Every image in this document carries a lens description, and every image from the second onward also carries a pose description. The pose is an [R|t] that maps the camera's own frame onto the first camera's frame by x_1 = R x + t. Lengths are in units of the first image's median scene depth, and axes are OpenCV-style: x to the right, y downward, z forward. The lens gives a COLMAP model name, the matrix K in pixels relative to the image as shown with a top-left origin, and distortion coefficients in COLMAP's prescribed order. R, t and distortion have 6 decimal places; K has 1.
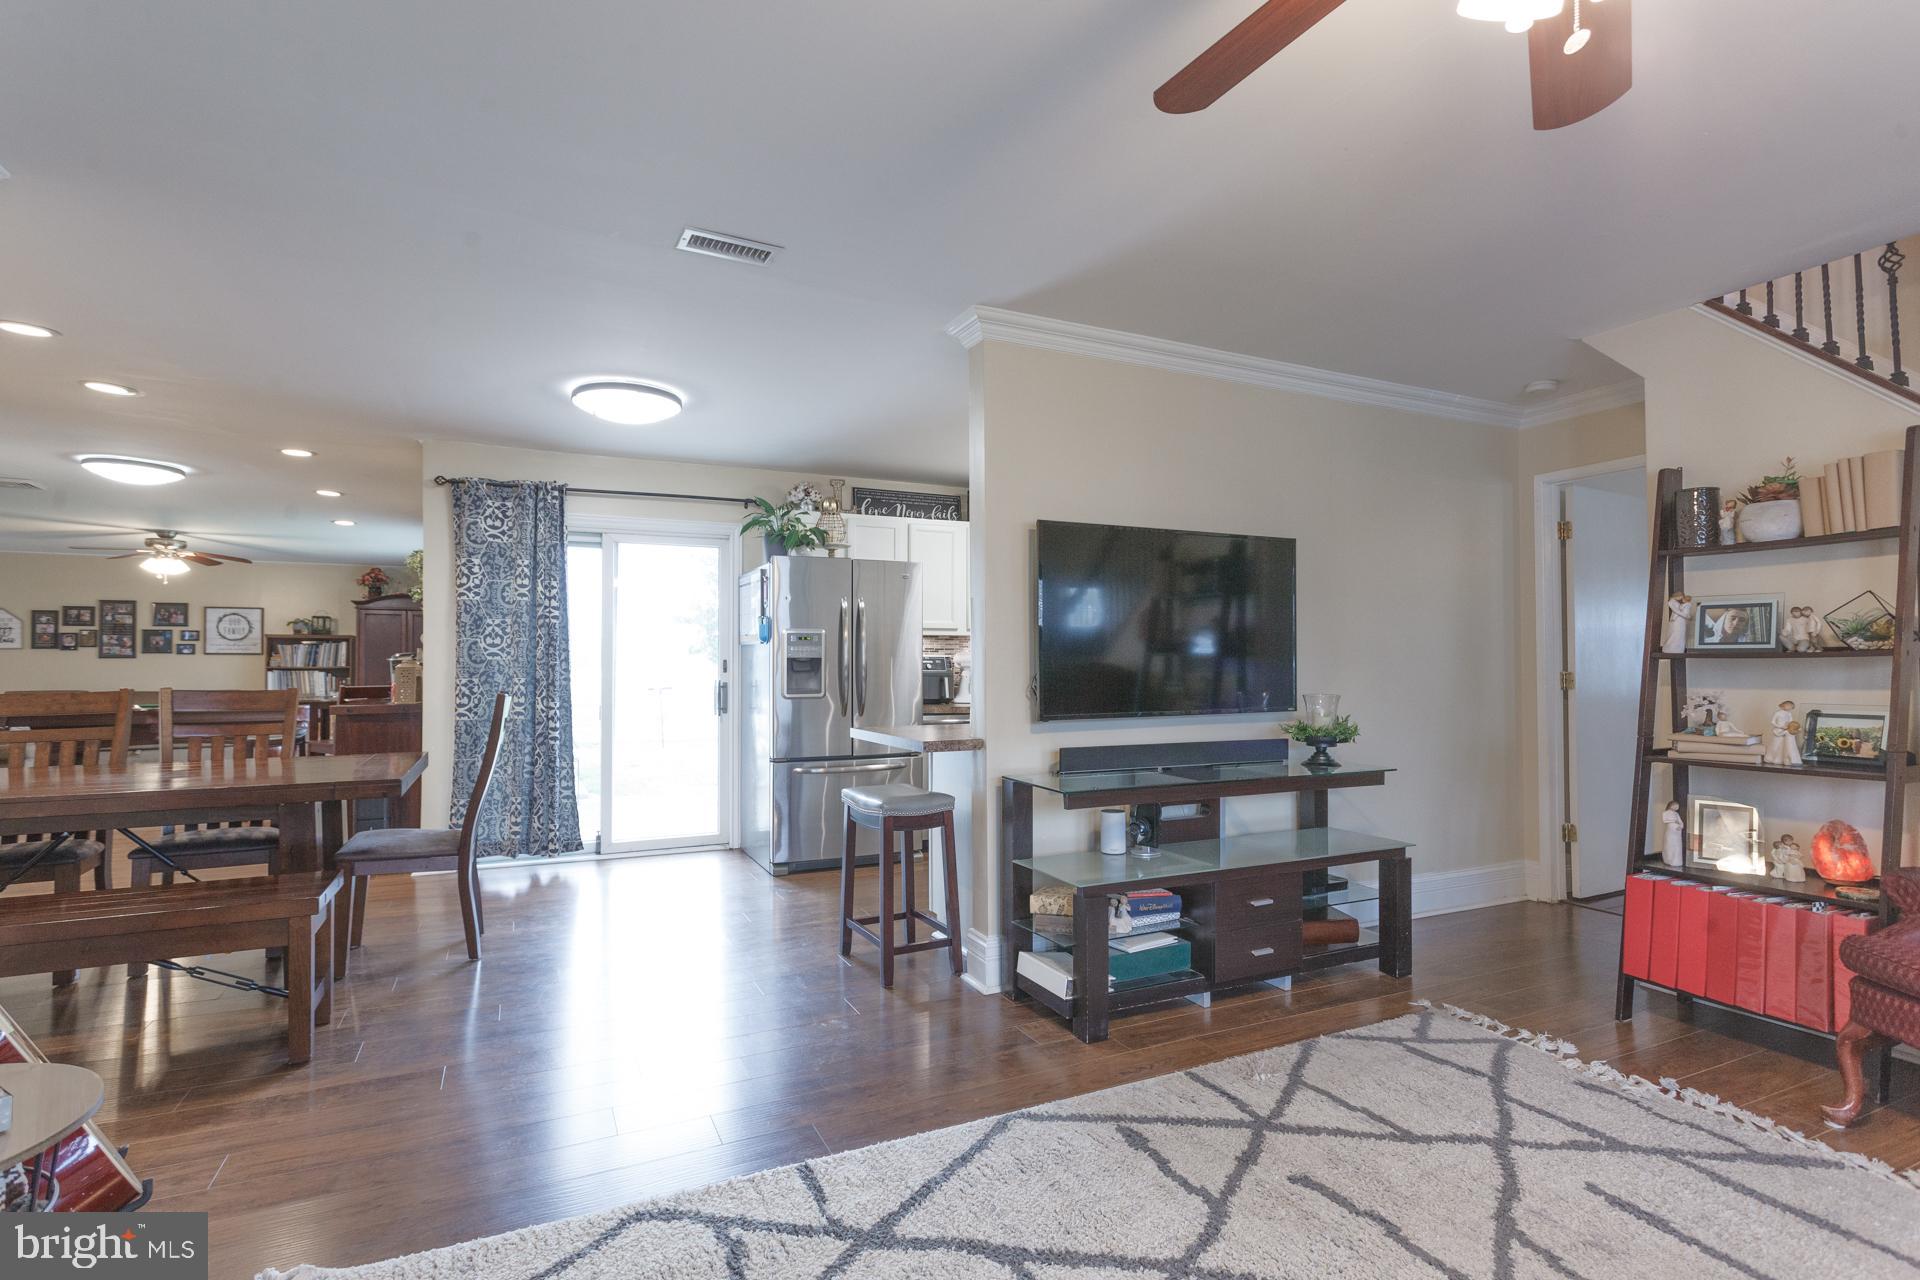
lens RADIAL K [[917.0, 0, 961.7], [0, 917.0, 647.5], [0, 0, 1]] dist [0.002285, 0.002555]
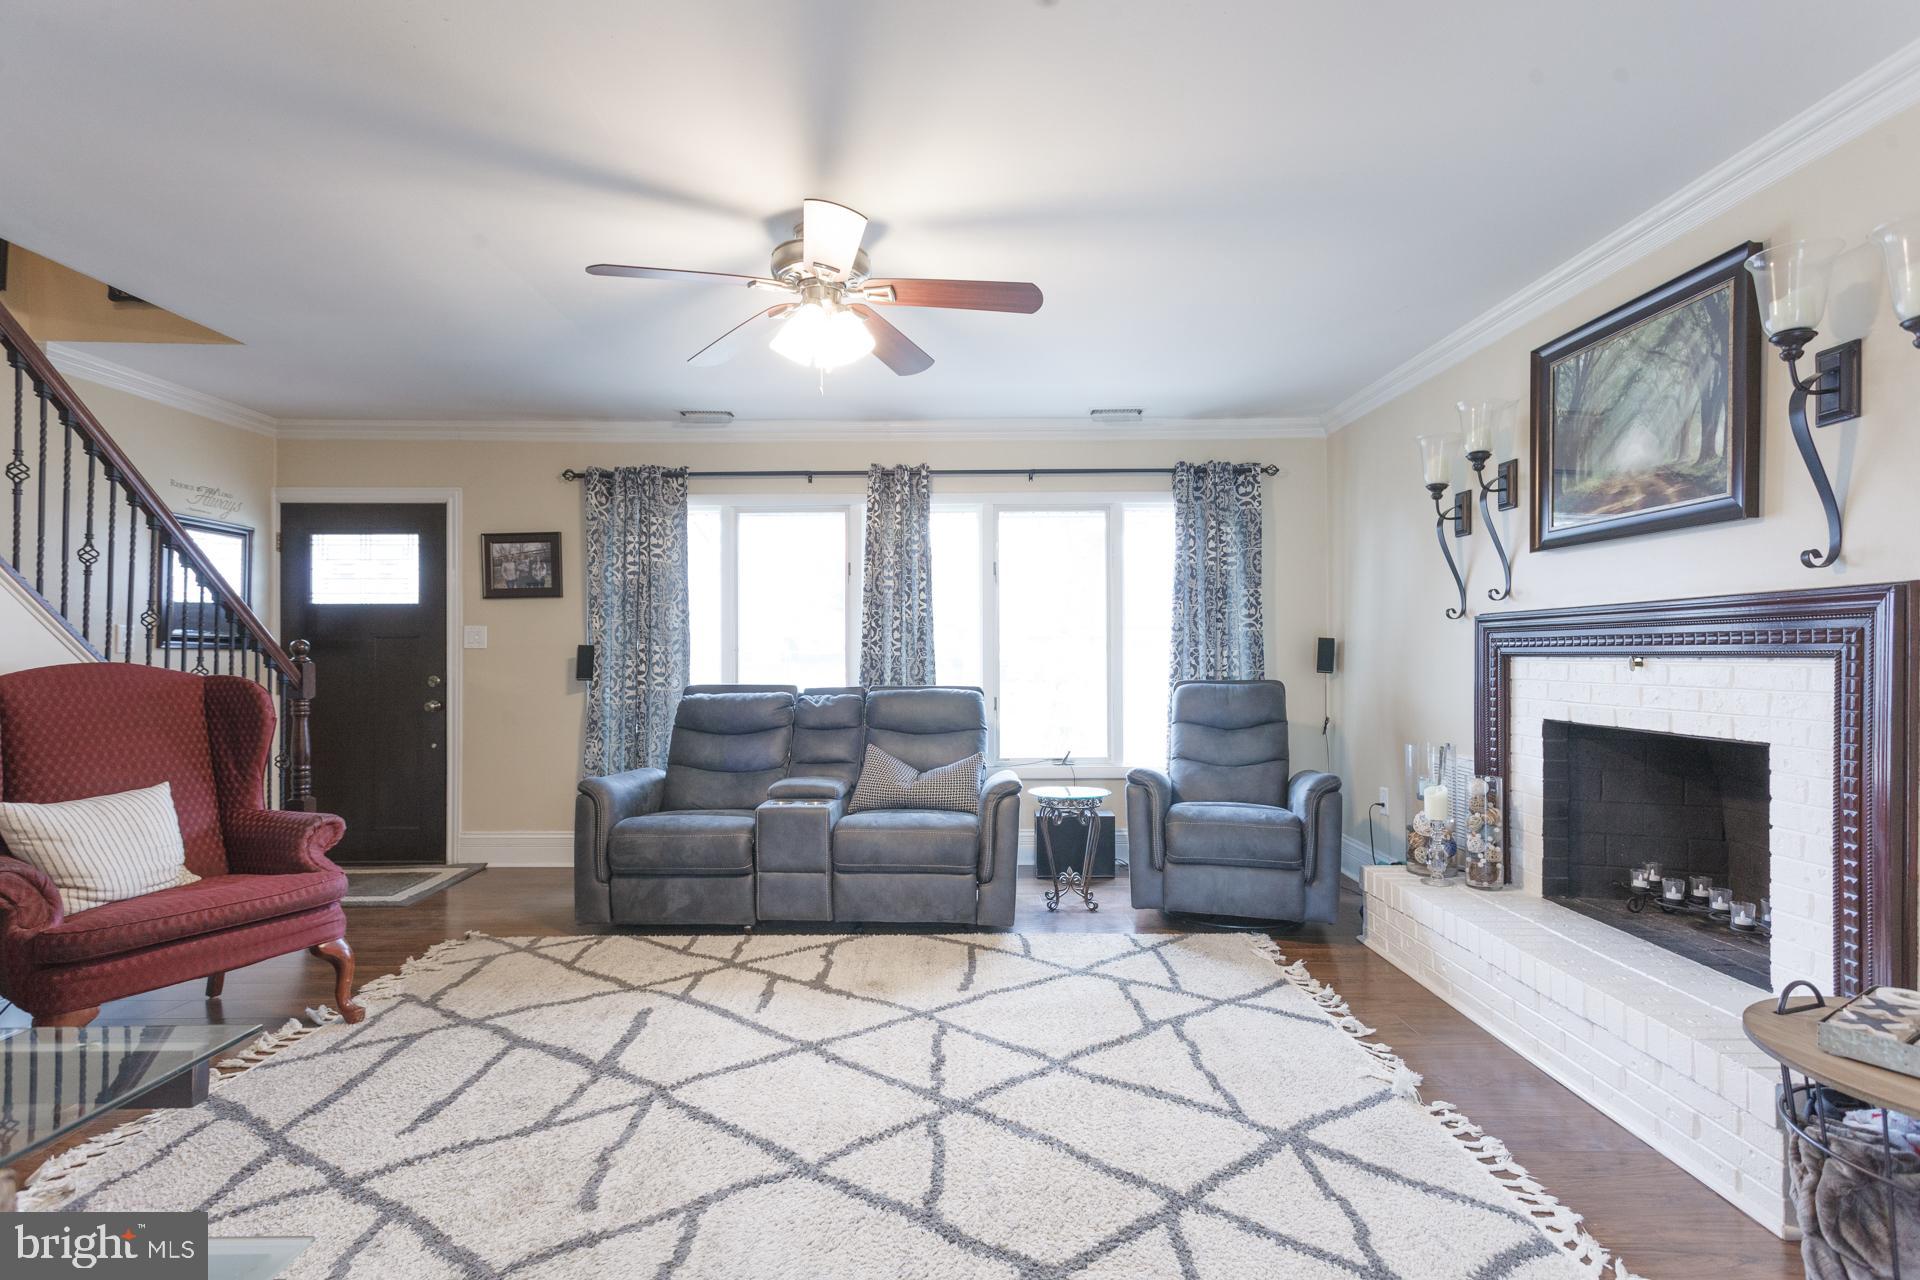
lens RADIAL K [[917.0, 0, 957.3], [0, 917.0, 642.8], [0, 0, 1]] dist [0.002285, 0.002555]
pose [[-0.900351, 0.009765, 0.435055, -0.320191], [-0.002530, 0.999614, -0.027673, 0.030093], [-0.435158, -0.026016, -0.899978, 1.426502]]
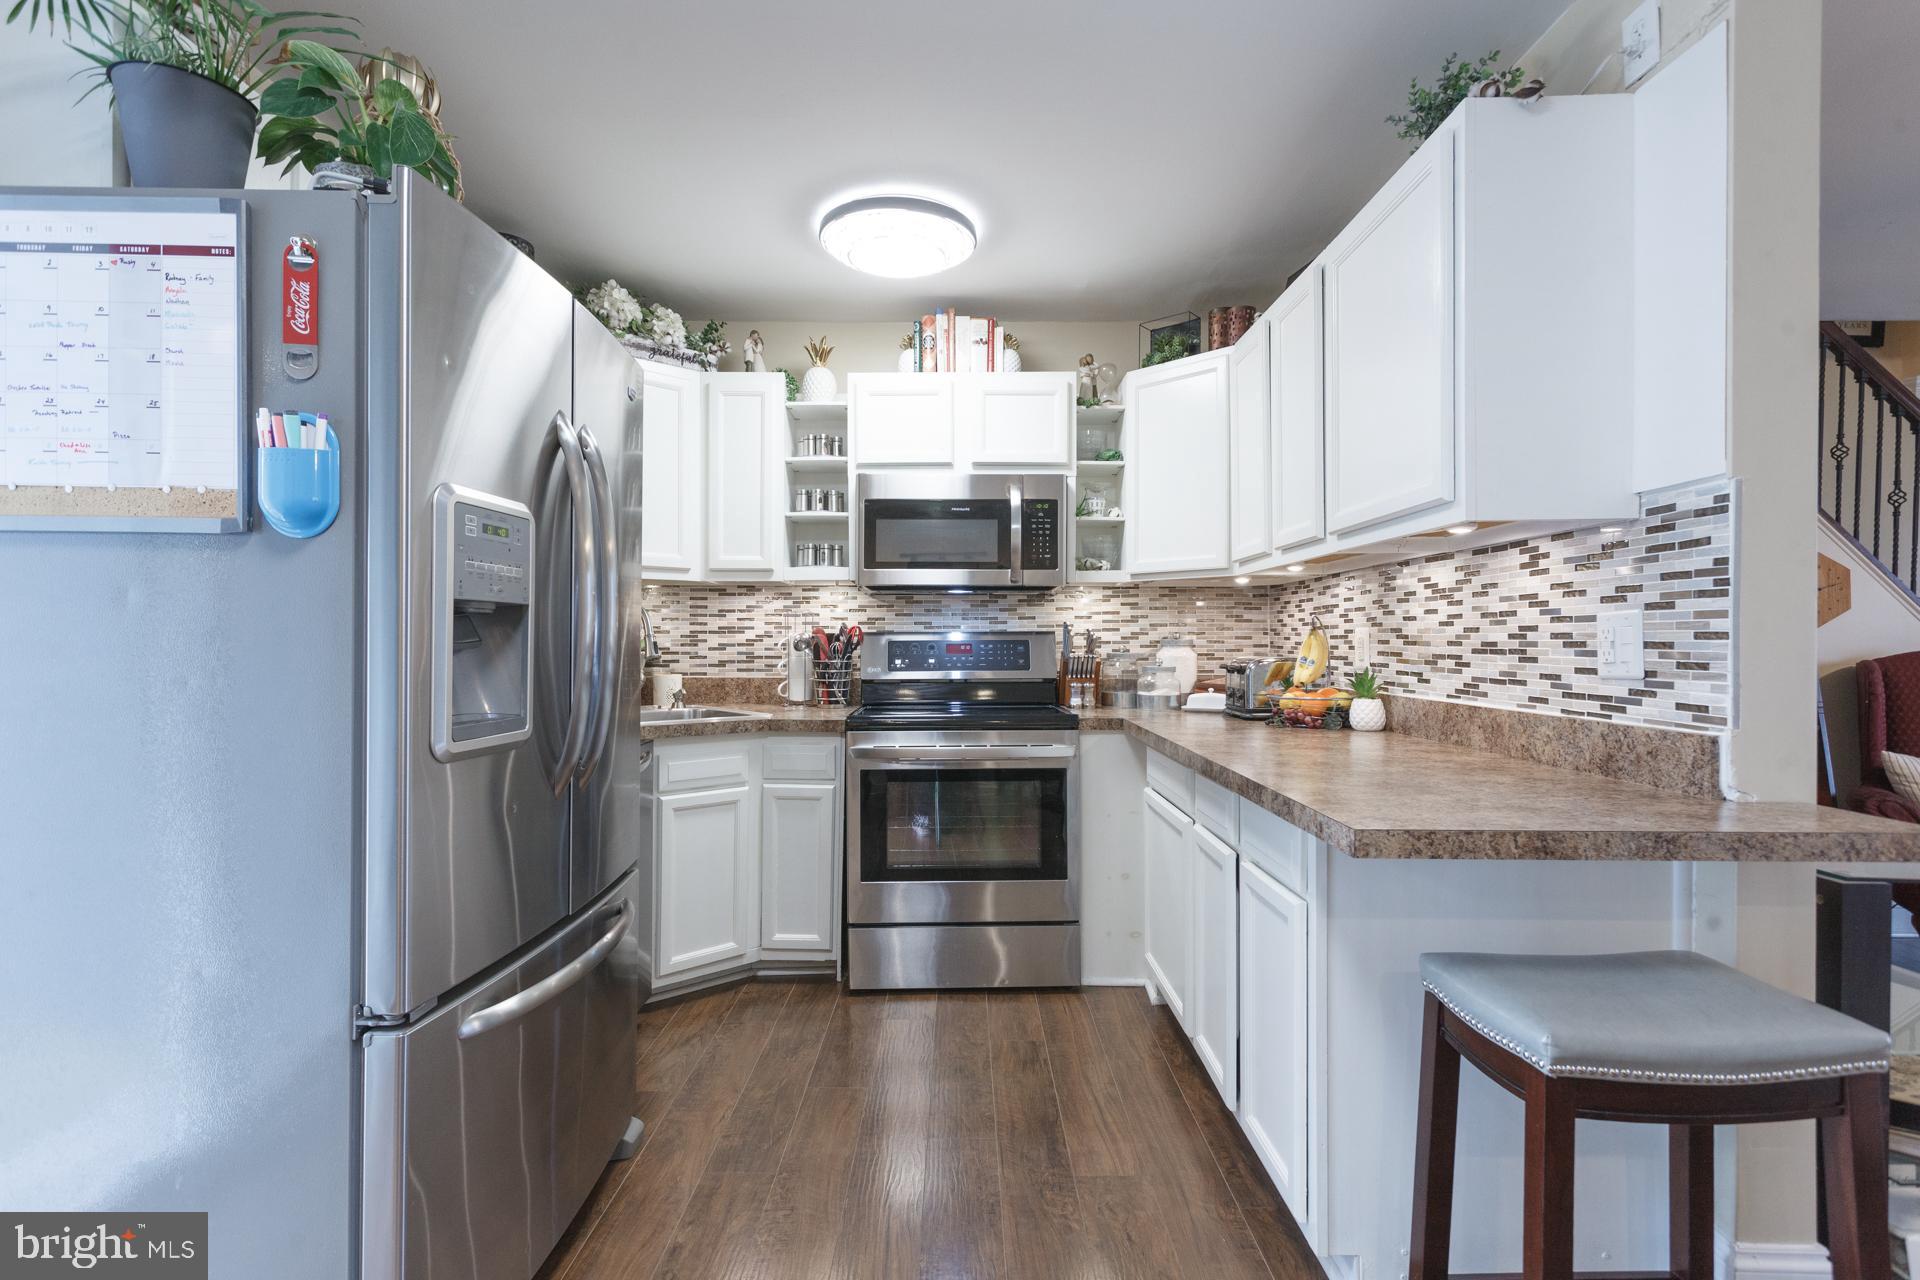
lens RADIAL K [[917.0, 0, 956.8], [0, 917.0, 647.7], [0, 0, 1]] dist [0.002285, 0.002555]
pose [[0.437988, -0.002007, 0.898979, -0.756471], [-0.019188, 0.999749, 0.011581, 0.039348], [-0.898776, -0.022322, 0.437839, 1.609013]]
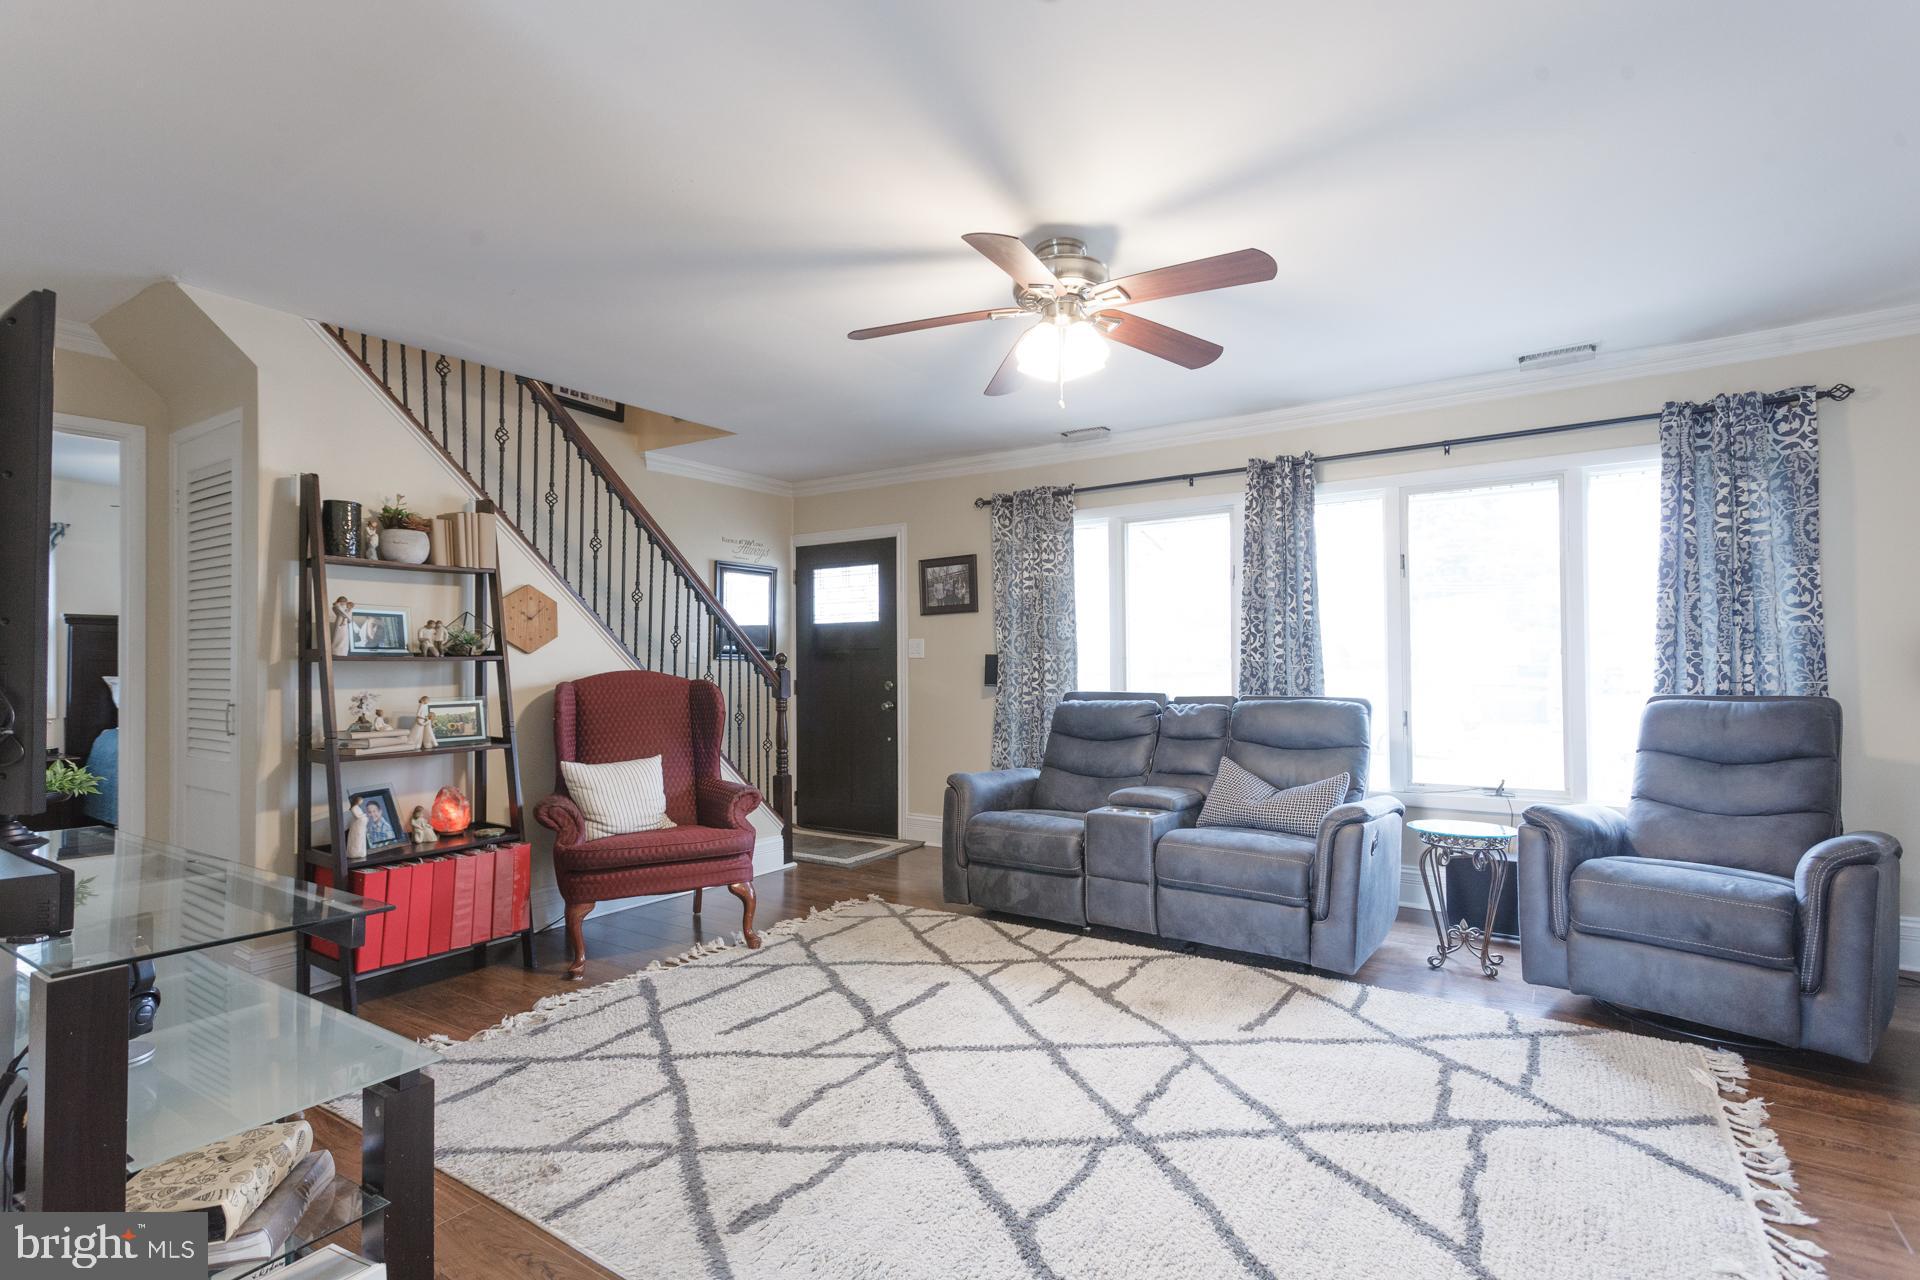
lens RADIAL K [[917.0, 0, 948.7], [0, 917.0, 646.4], [0, 0, 1]] dist [0.002285, 0.002555]
pose [[-0.498665, 0.021868, 0.866519, -0.602090], [-0.006063, 0.999569, -0.028715, 0.026396], [-0.866773, -0.019573, -0.498318, 1.177945]]
